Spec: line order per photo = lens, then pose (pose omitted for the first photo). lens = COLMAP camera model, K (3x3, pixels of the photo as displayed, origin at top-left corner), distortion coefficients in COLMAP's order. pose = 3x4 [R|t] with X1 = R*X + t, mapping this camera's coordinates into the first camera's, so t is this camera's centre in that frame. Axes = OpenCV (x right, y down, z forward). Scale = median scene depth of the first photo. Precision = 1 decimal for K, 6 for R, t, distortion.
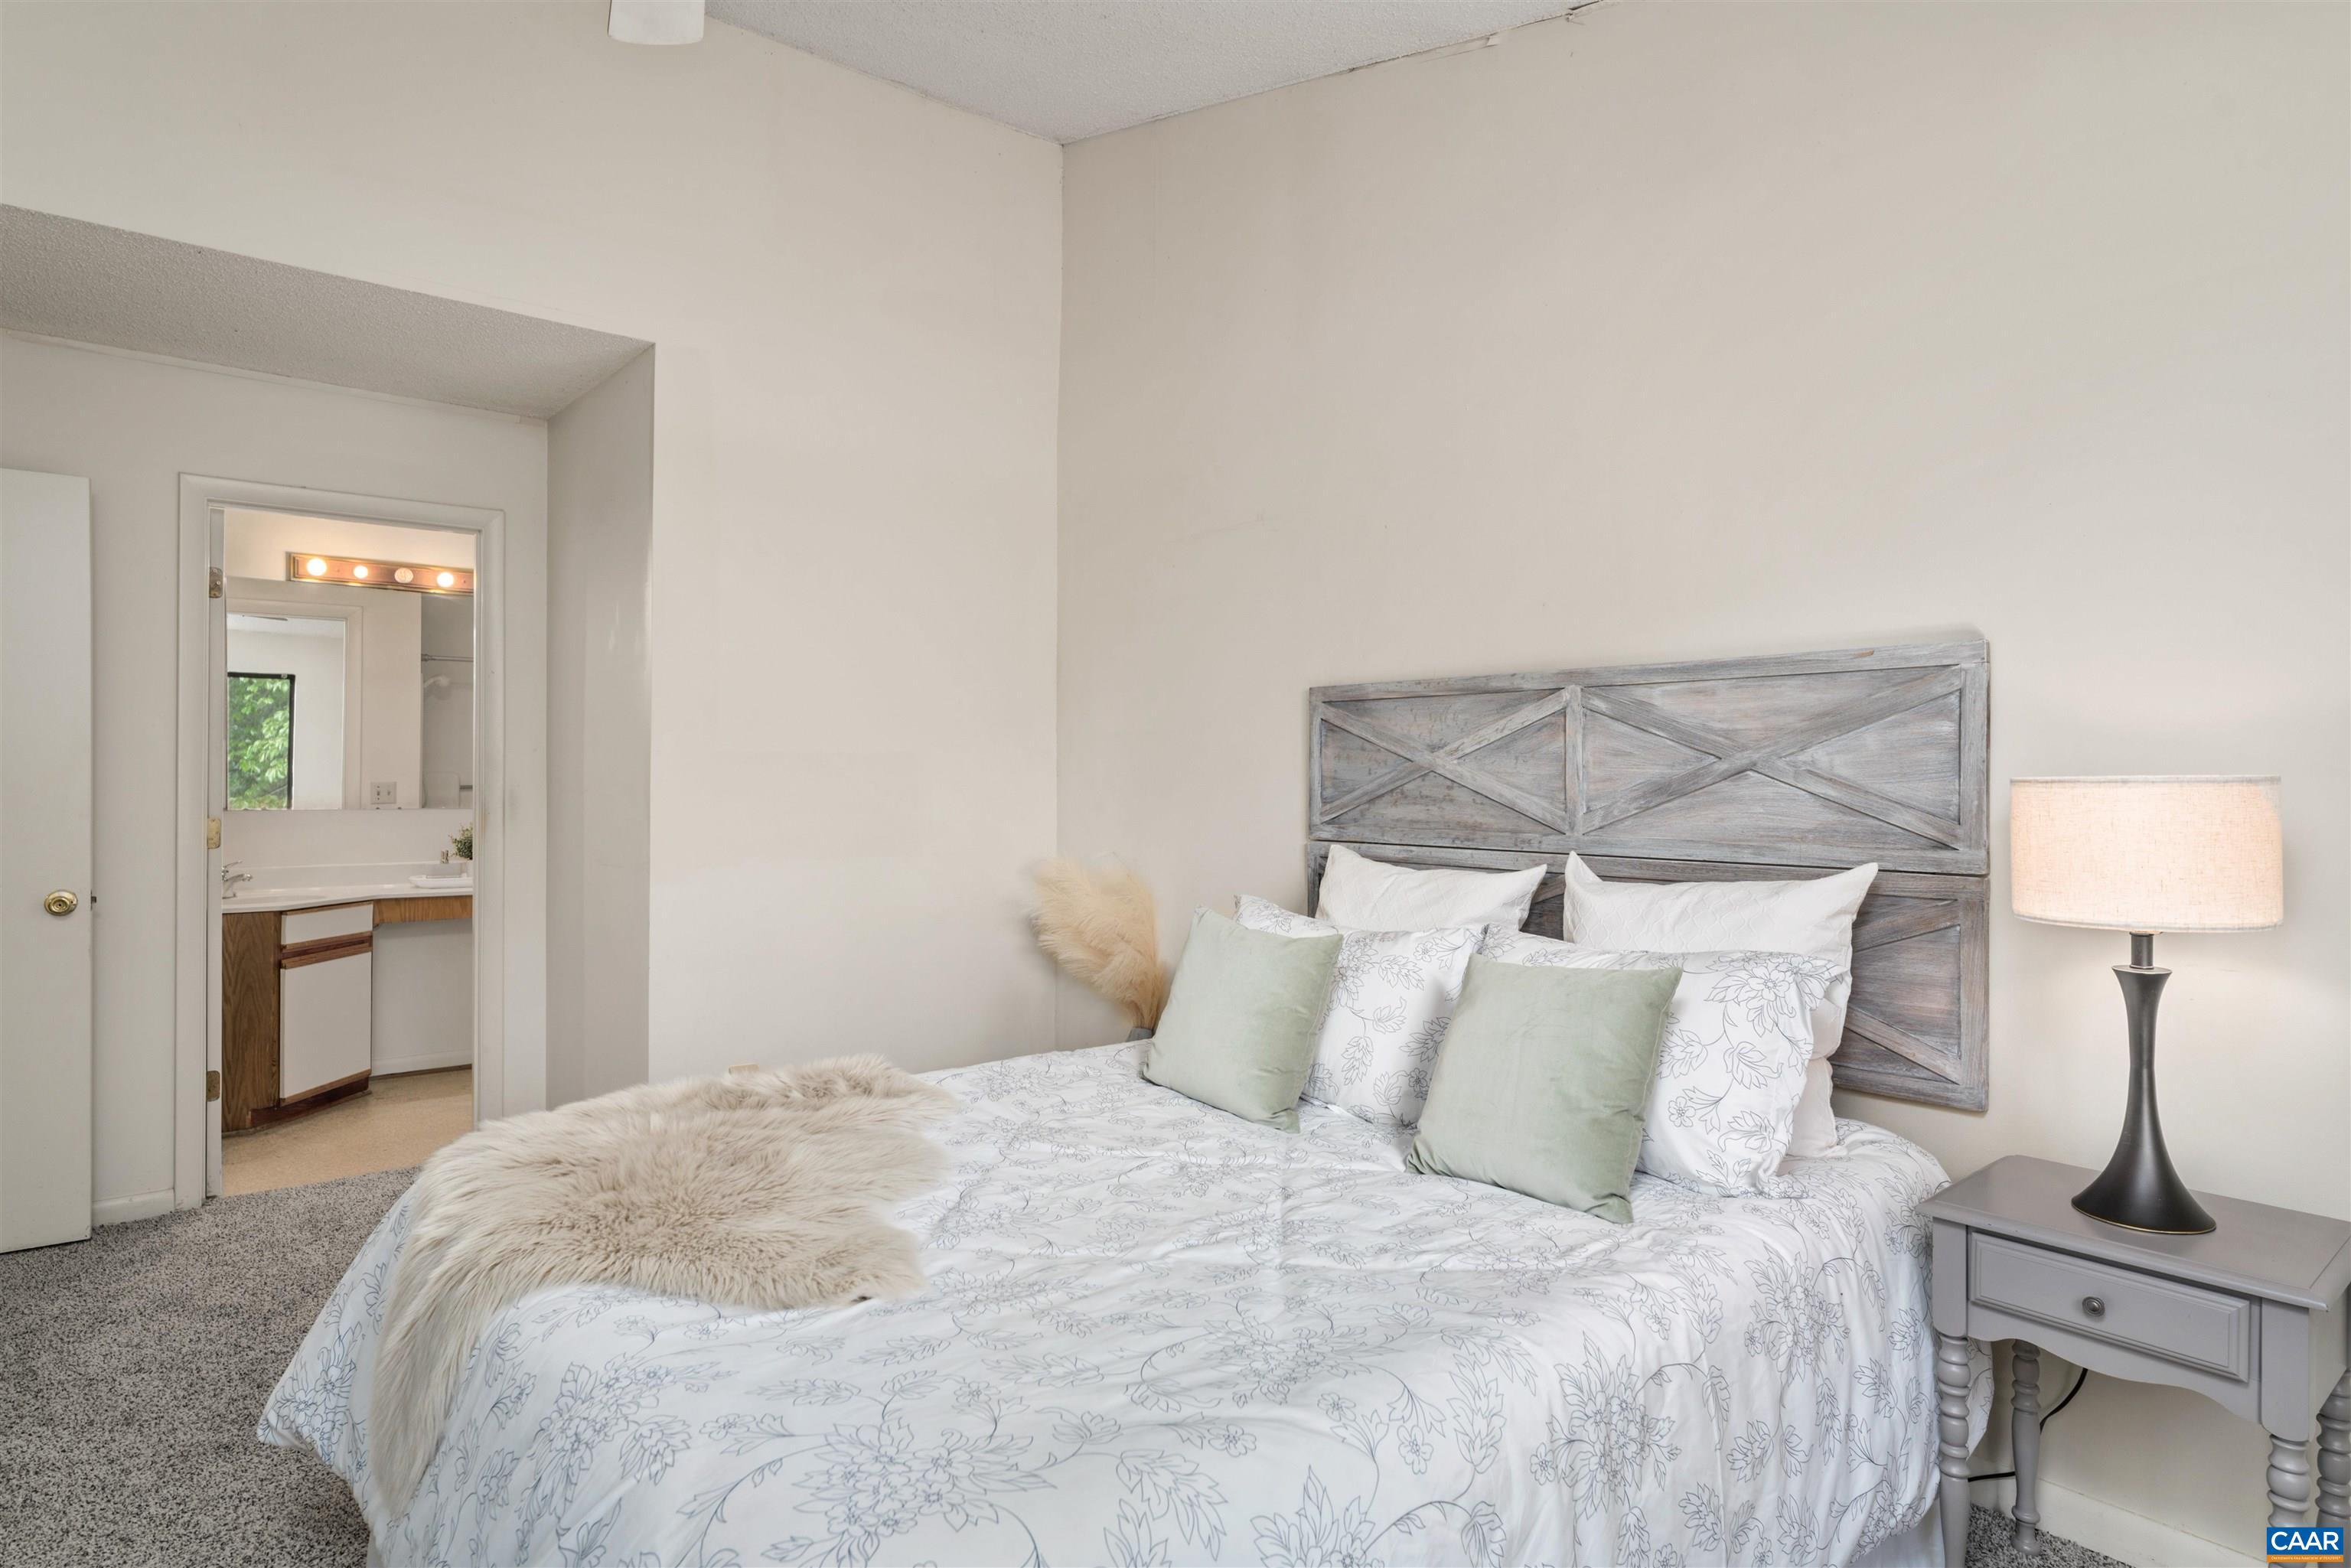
lens RADIAL K [[1286.9, 0, 1175.5], [0, 1286.9, 784.0], [0, 0, 1]] dist [-0.002188, -0.000294]
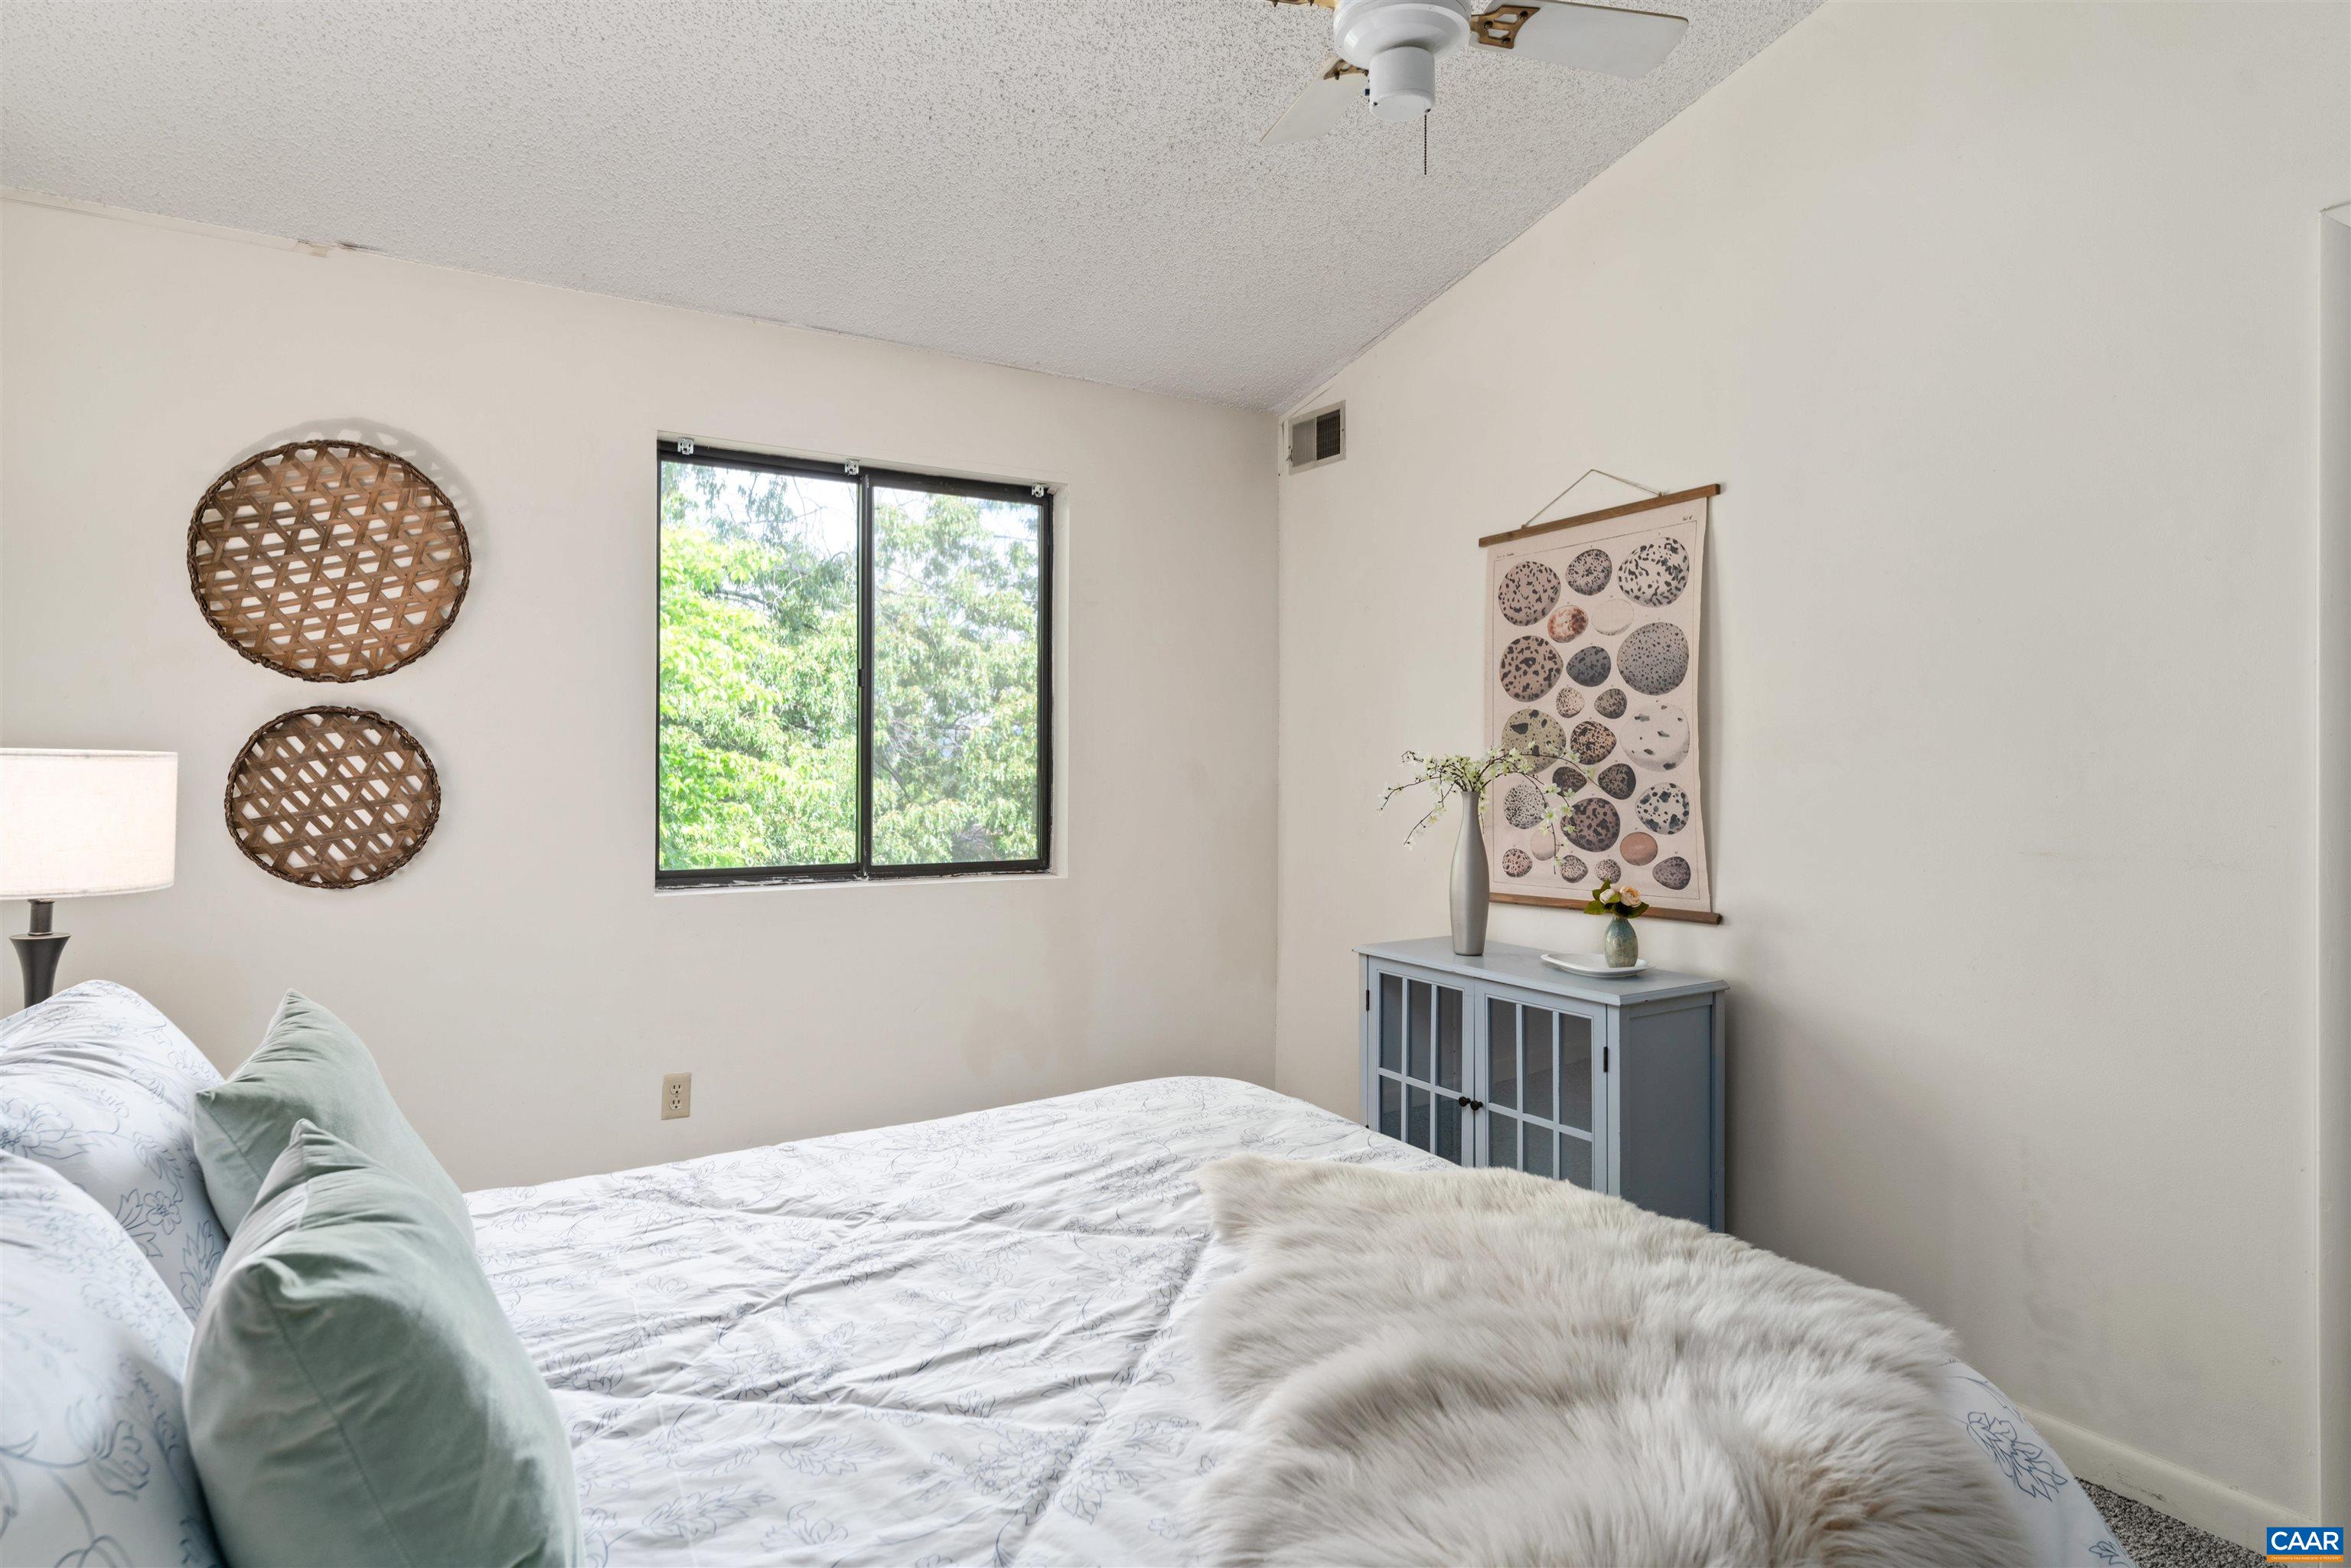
lens RADIAL K [[1286.9, 0, 1175.5], [0, 1286.9, 784.0], [0, 0, 1]] dist [-0.002188, -0.000294]
pose [[-0.988658, -0.014177, 0.149517, -0.193946], [-0.011195, 0.999722, 0.020770, -0.004363], [-0.149770, 0.018861, -0.988541, 1.206604]]
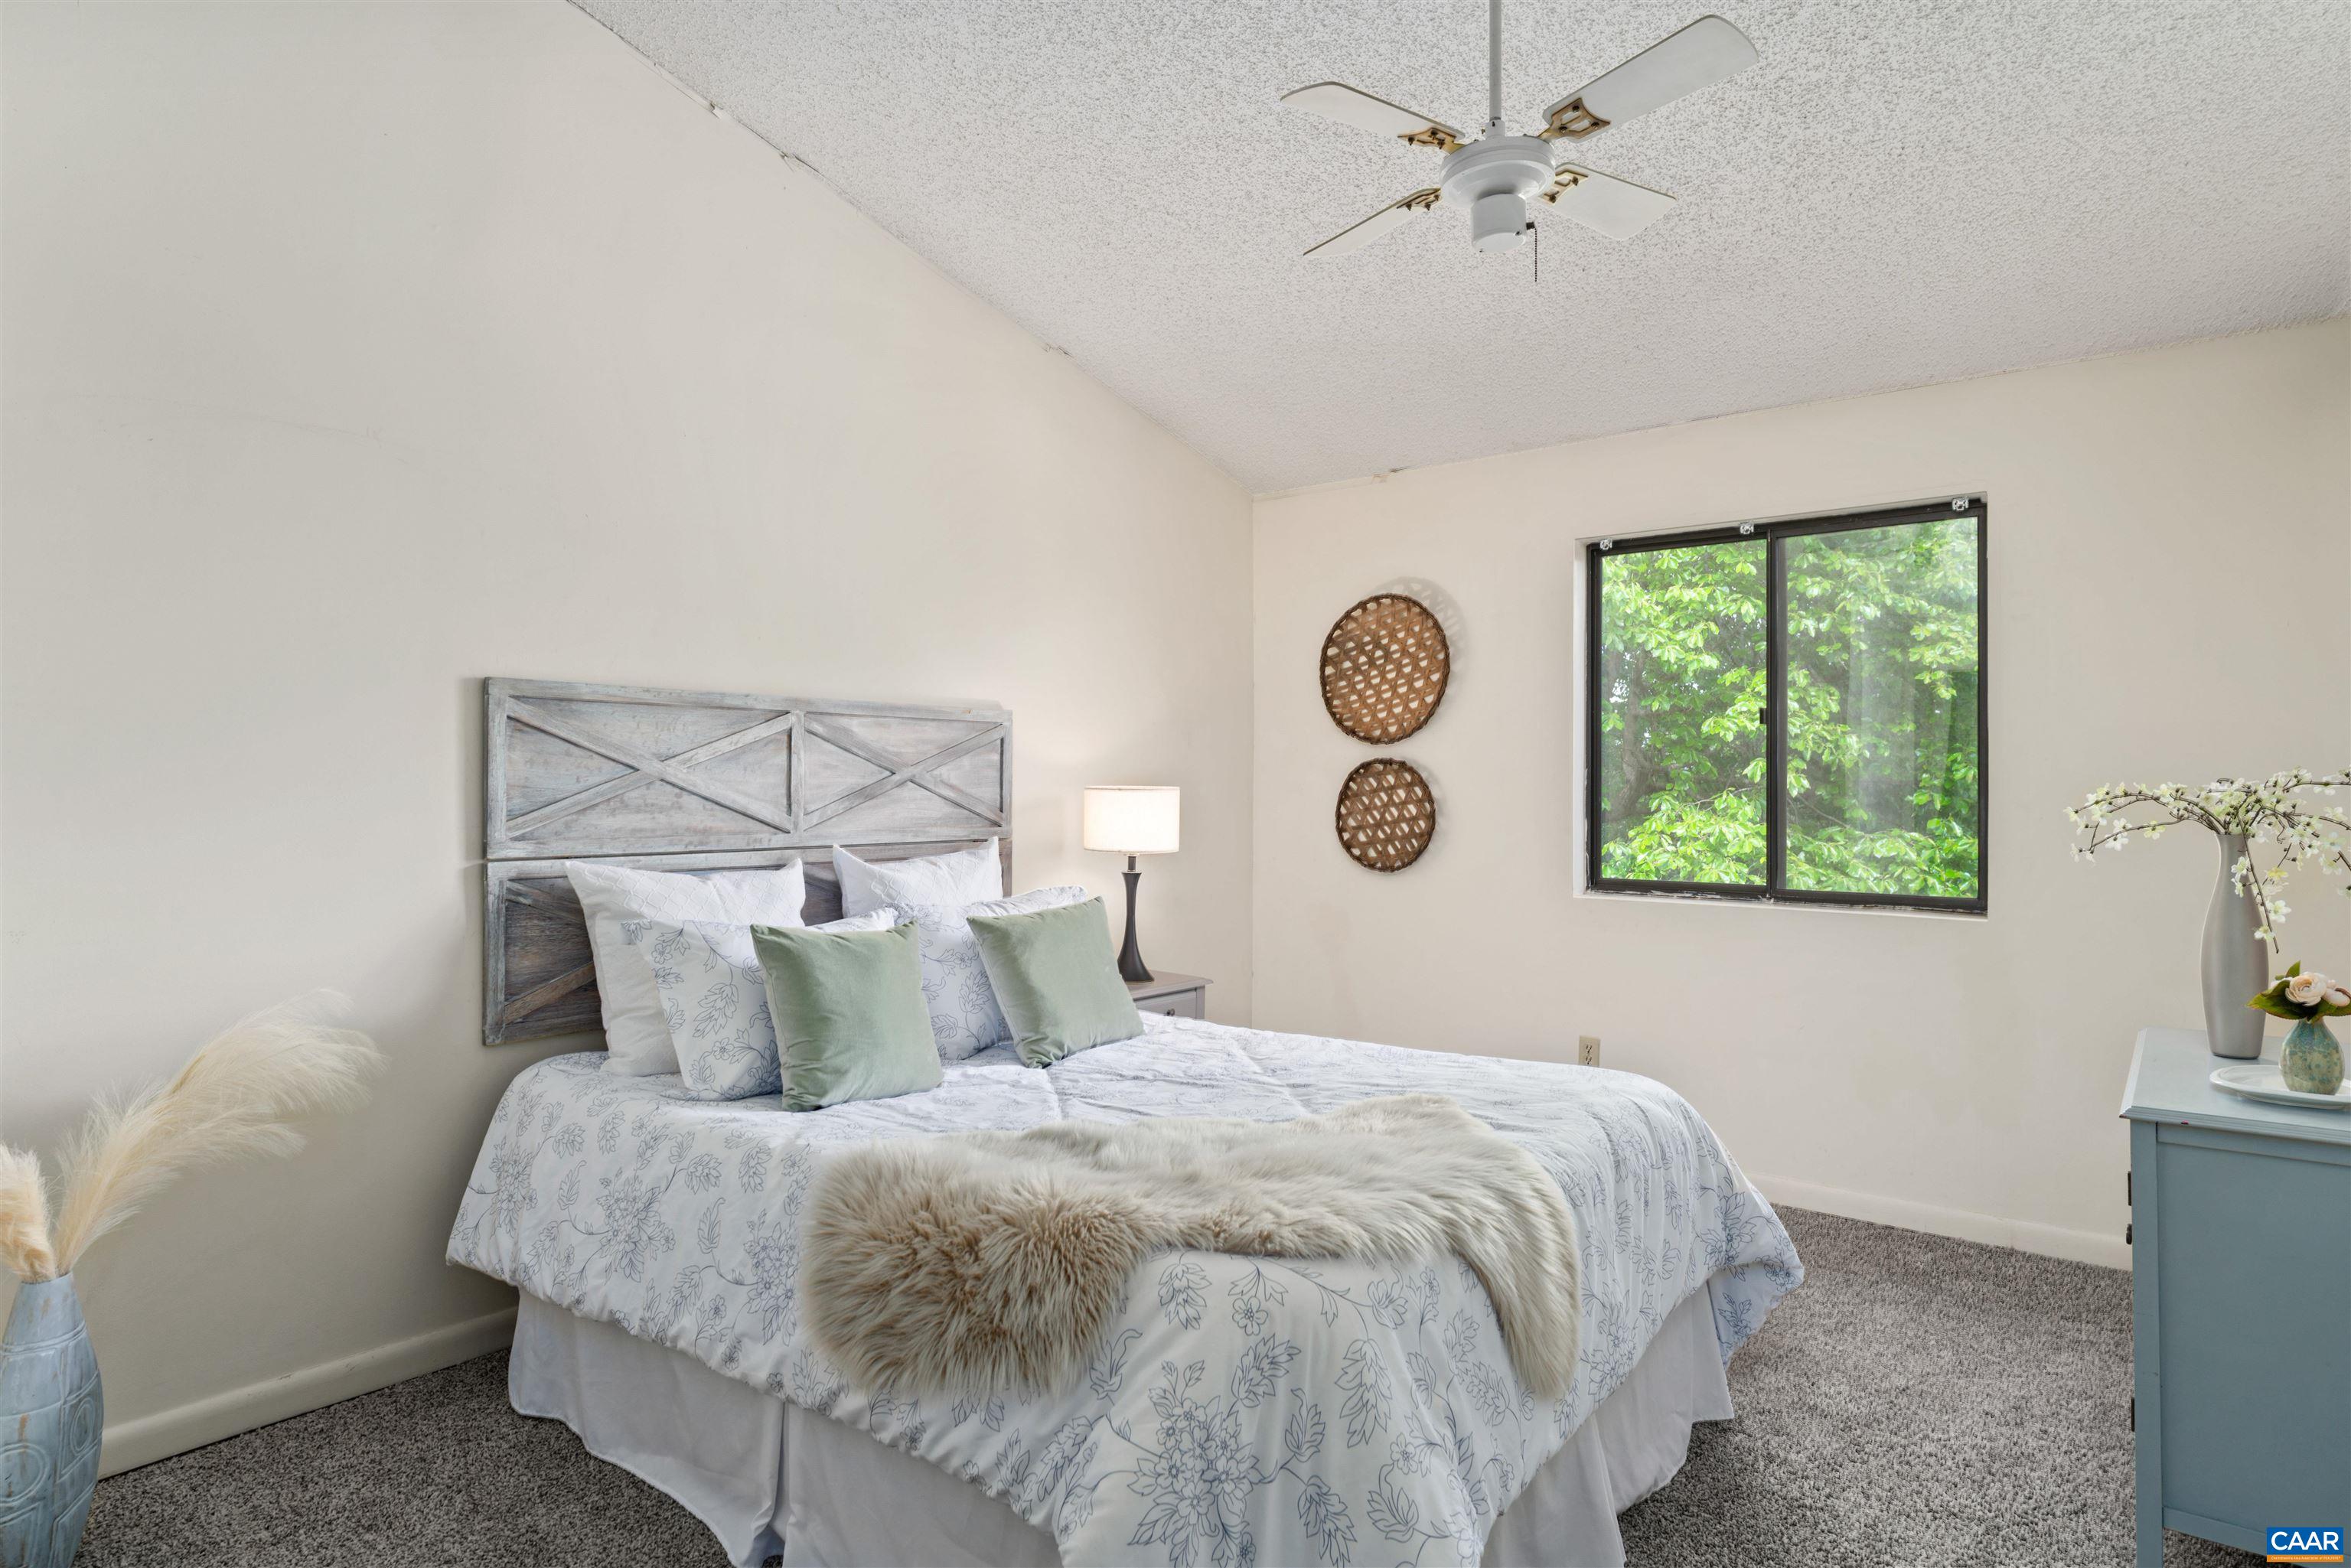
lens RADIAL K [[1286.9, 0, 1175.5], [0, 1286.9, 784.0], [0, 0, 1]] dist [-0.002188, -0.000294]
pose [[-0.187678, -0.006487, 0.982209, -0.954522], [-0.001423, 0.999979, 0.006333, -0.014621], [-0.982230, -0.000209, -0.187683, 0.867889]]
